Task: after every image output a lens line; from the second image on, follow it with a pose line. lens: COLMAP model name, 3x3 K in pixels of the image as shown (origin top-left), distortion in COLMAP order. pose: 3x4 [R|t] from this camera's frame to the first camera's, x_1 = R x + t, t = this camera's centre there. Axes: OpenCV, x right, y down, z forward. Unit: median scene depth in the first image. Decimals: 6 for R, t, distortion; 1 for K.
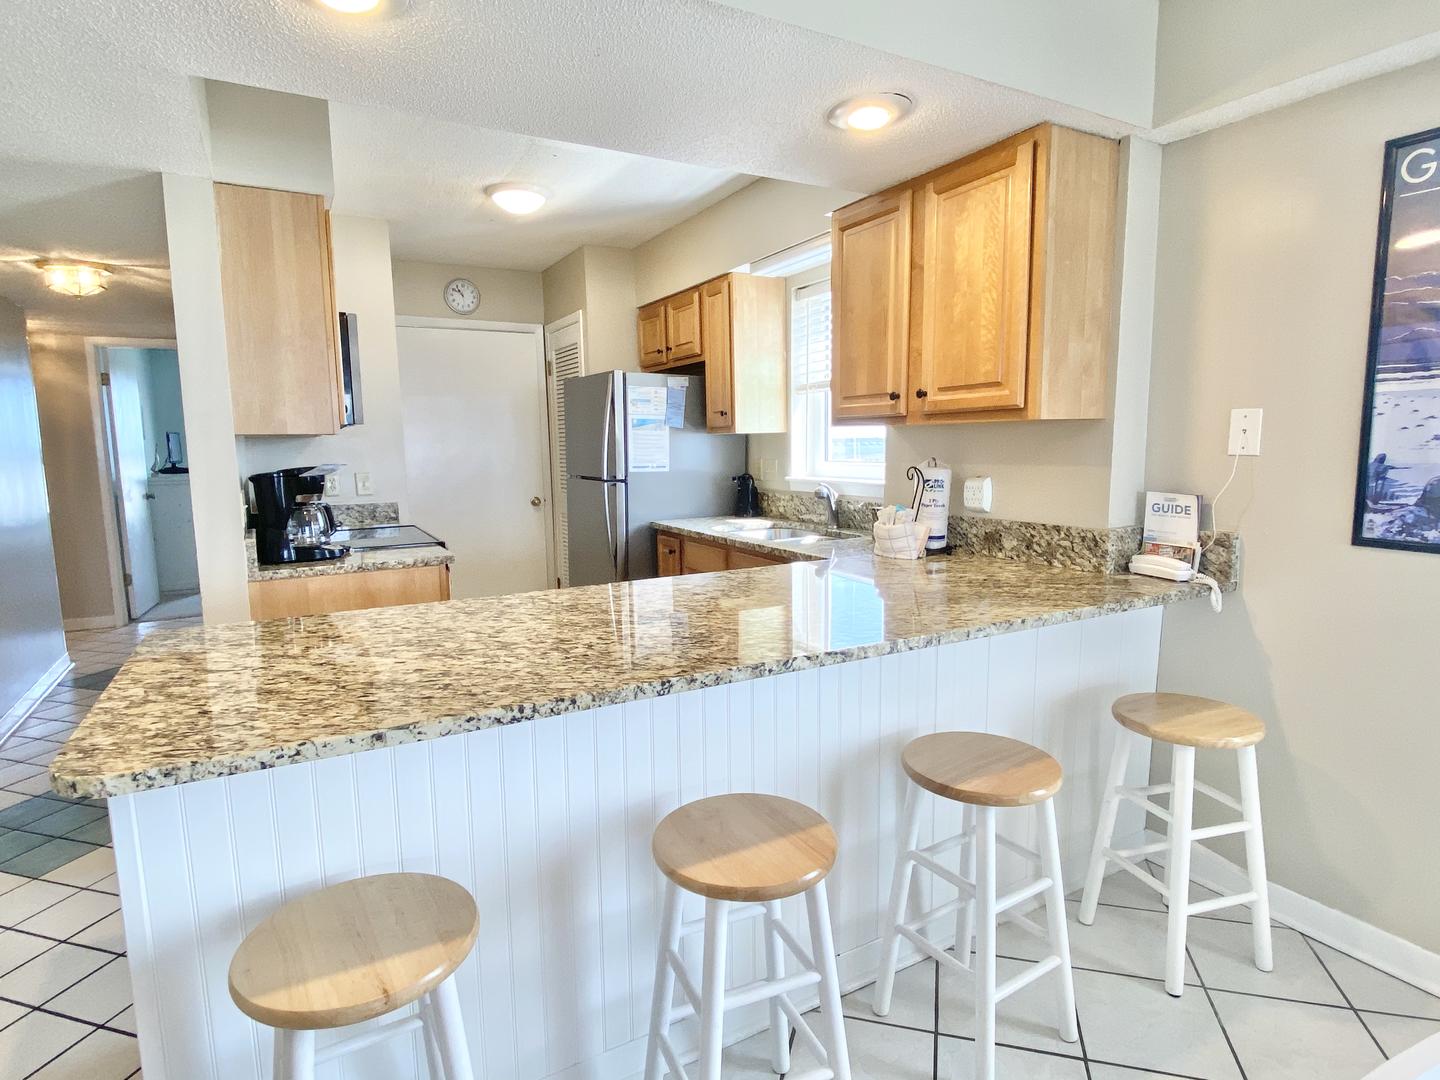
lens RADIAL K [[769.6, 0, 725.7], [0, 769.6, 535.2], [0, 0, 1]] dist [0.000904, -0.000209]
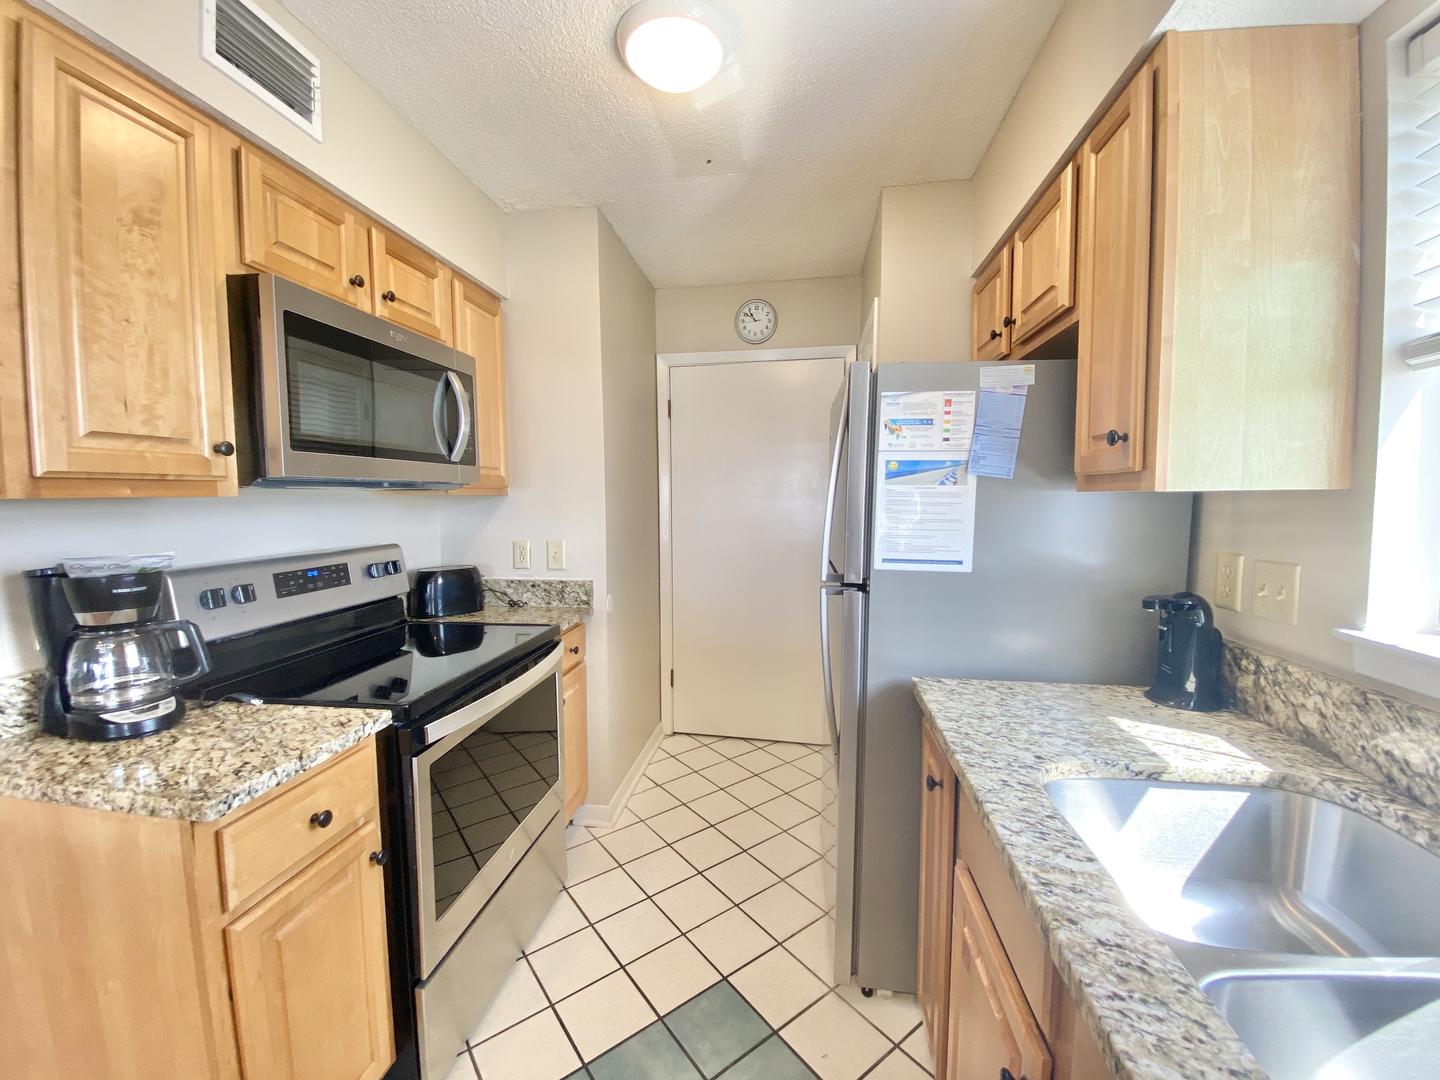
lens RADIAL K [[581.2, 0, 720.0], [0, 581.2, 540.0], [0, 0, 1]] dist [0.018126, -0.015287]
pose [[0.782907, 0.053769, -0.619811, 0.024152], [-0.082341, 0.996449, -0.017566, -0.085144], [0.616666, 0.064789, 0.784554, 0.642226]]
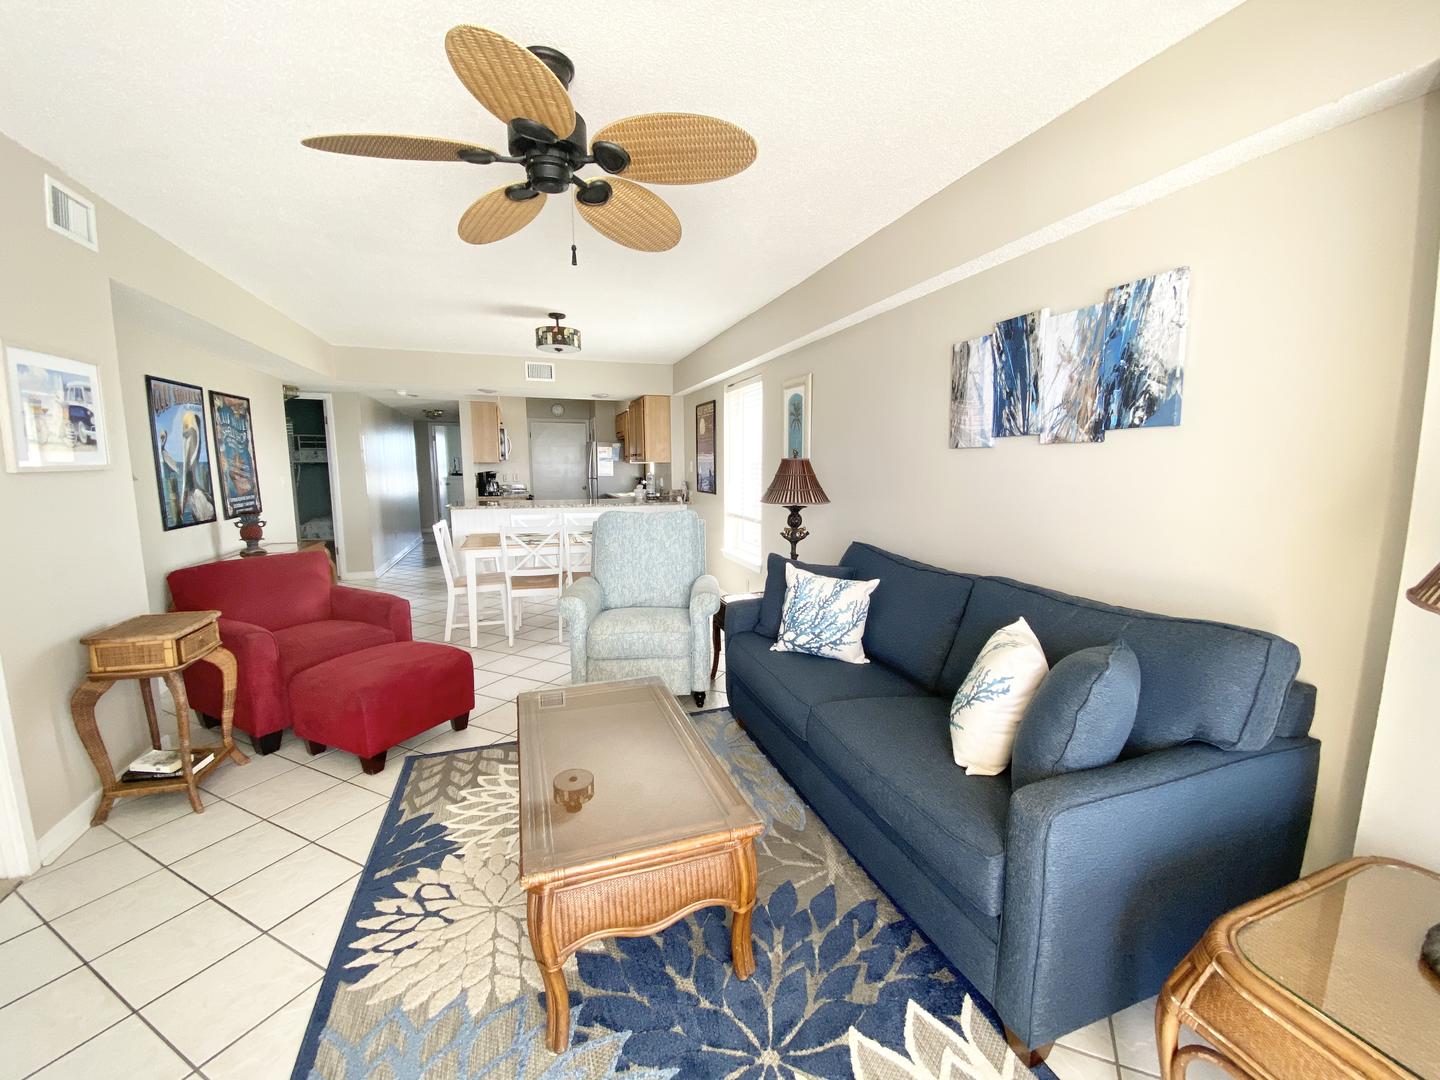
lens RADIAL K [[581.2, 0, 720.0], [0, 581.2, 540.0], [0, 0, 1]] dist [0.018126, -0.015287]
pose [[0.981087, 0.042339, -0.188881, 0.773491], [-0.040555, 0.999089, 0.013302, 0.114961], [0.189272, -0.005390, 0.981910, -1.115320]]
